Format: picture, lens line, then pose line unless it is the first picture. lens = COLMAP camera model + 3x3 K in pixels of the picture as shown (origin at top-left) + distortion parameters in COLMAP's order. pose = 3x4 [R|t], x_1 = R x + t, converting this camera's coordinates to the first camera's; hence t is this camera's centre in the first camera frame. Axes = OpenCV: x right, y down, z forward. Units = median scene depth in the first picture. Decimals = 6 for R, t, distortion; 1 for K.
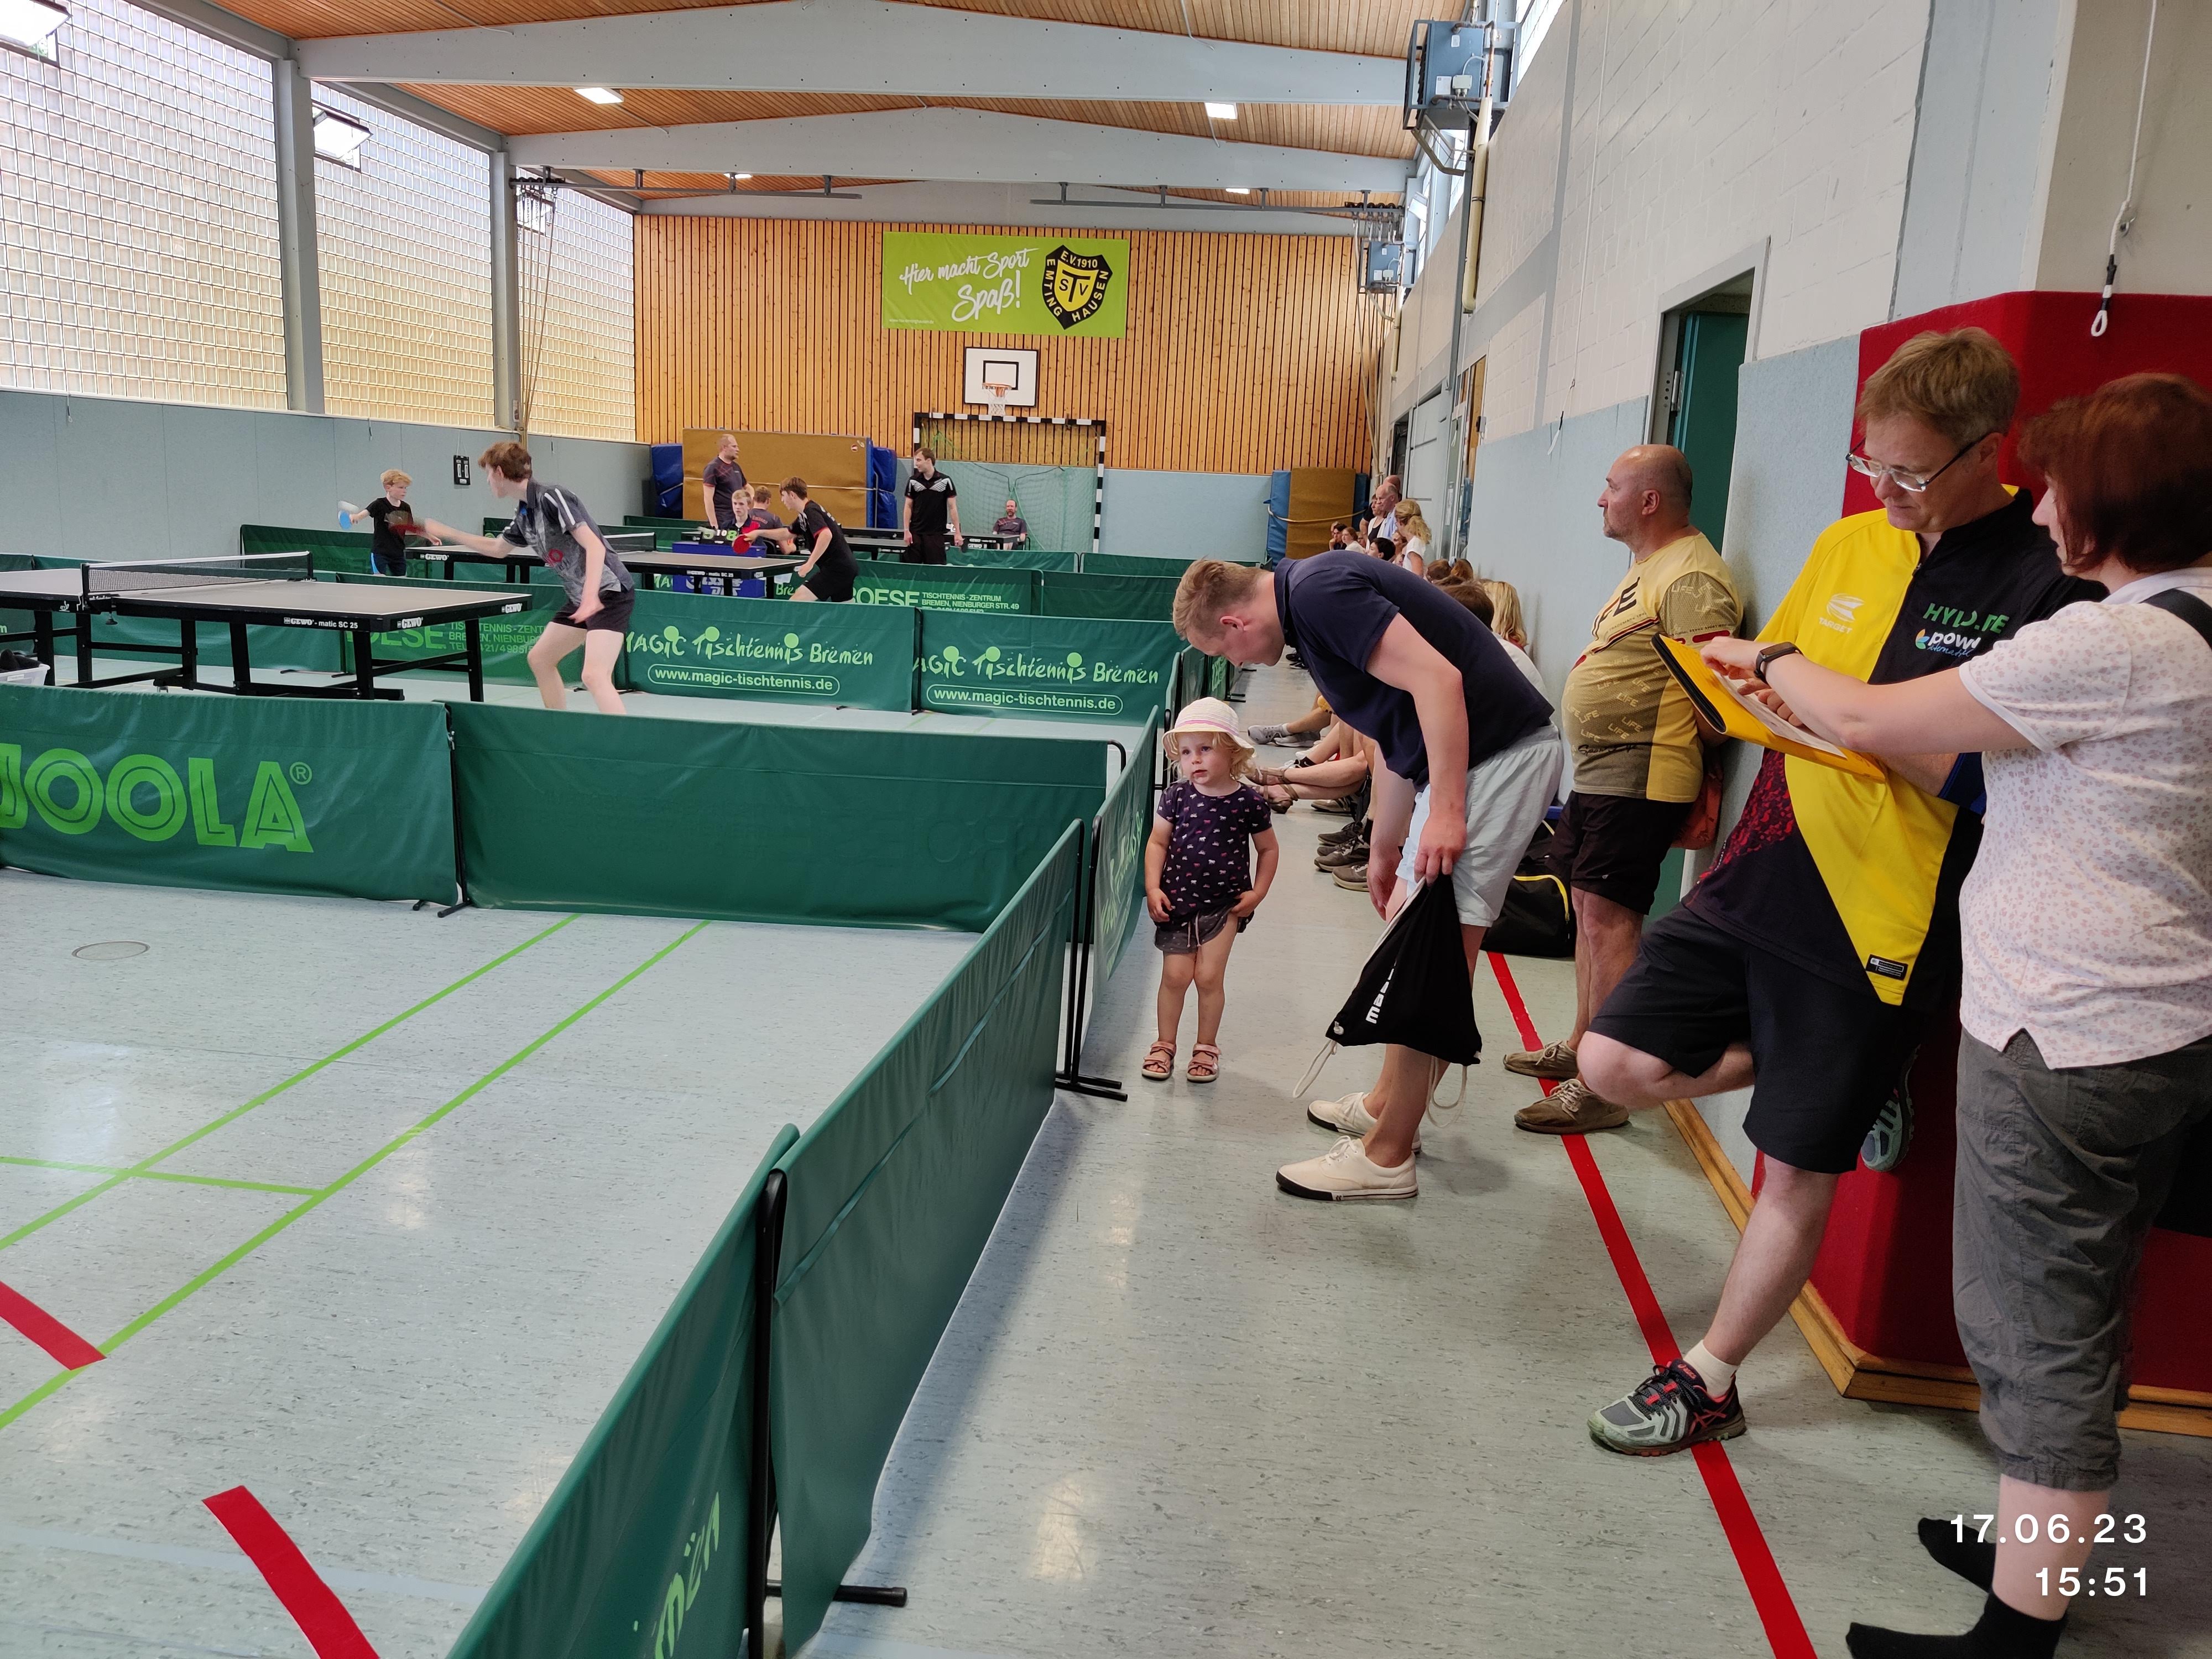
lens RADIAL K [[1577.1, 0, 1106.0], [0, 1577.1, 837.2], [0, 0, 1]] dist [-0.001569, -0.018306]
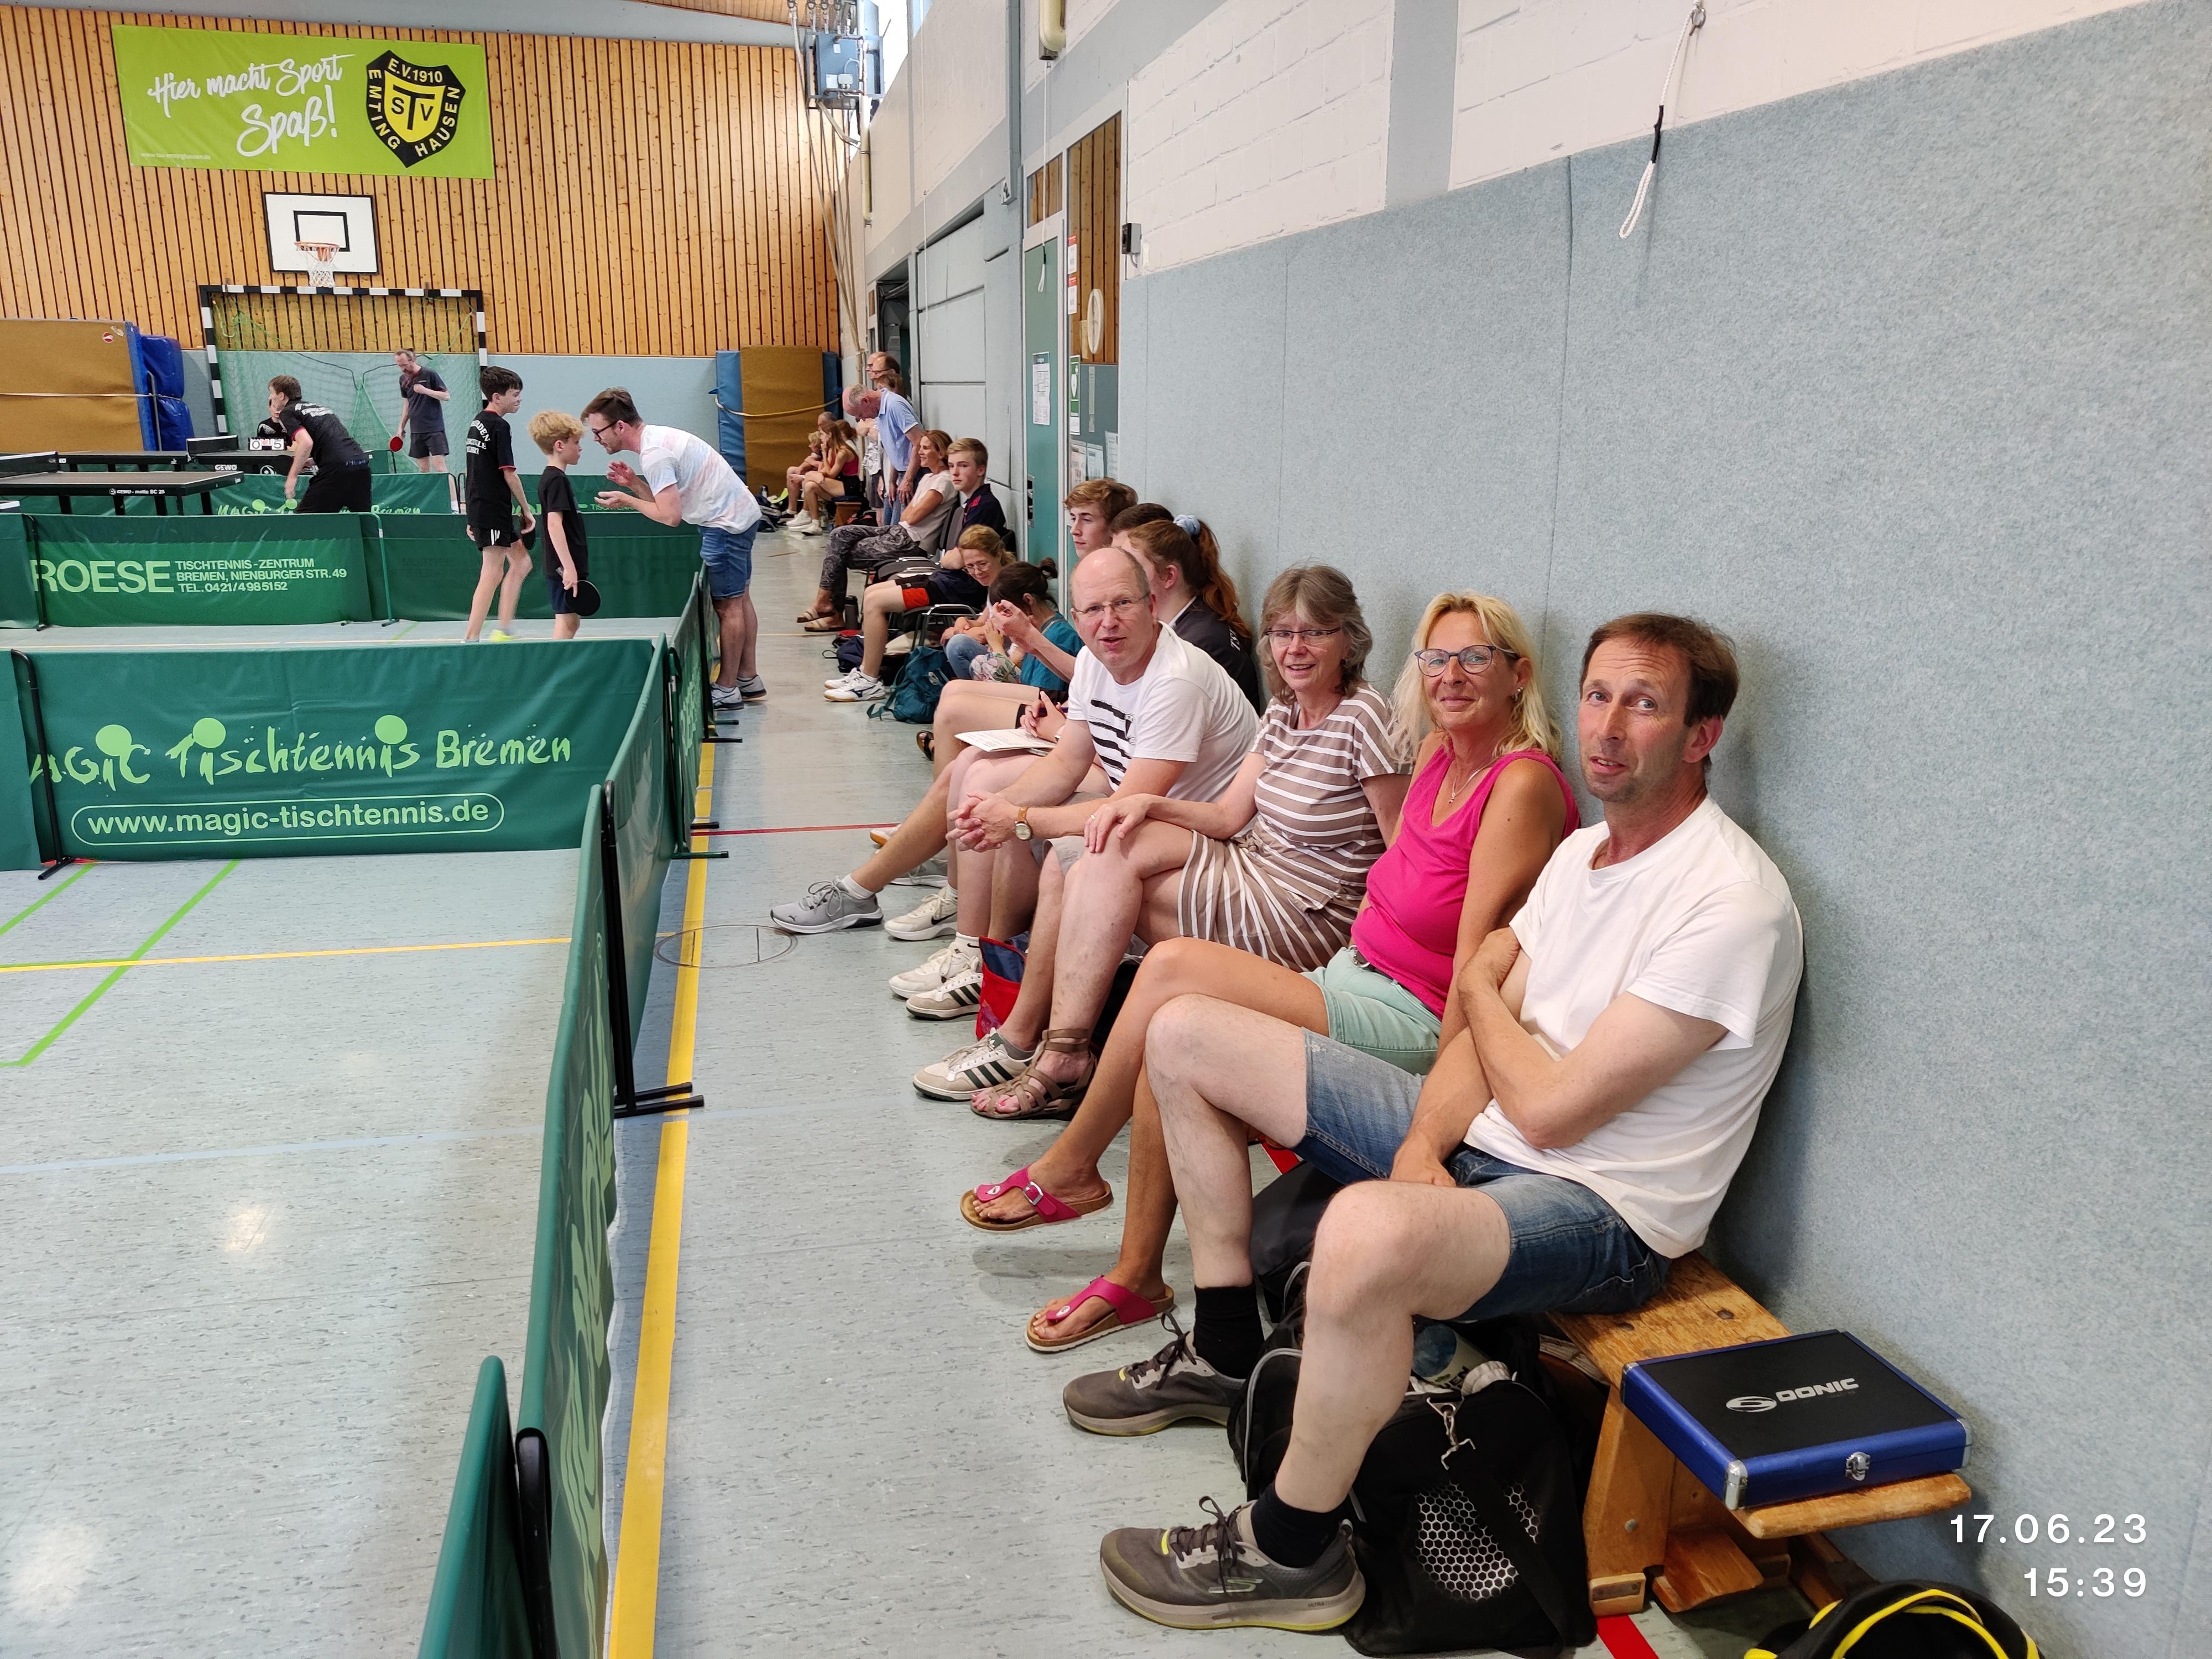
lens RADIAL K [[1577.1, 0, 1121.2], [0, 1577.1, 817.1], [0, 0, 1]] dist [-0.001569, -0.018306]
pose [[0.938479, -0.122496, 0.322880, 0.013035], [0.103783, 0.991797, 0.074620, -0.039242], [-0.329372, -0.036520, 0.943494, 0.180828]]
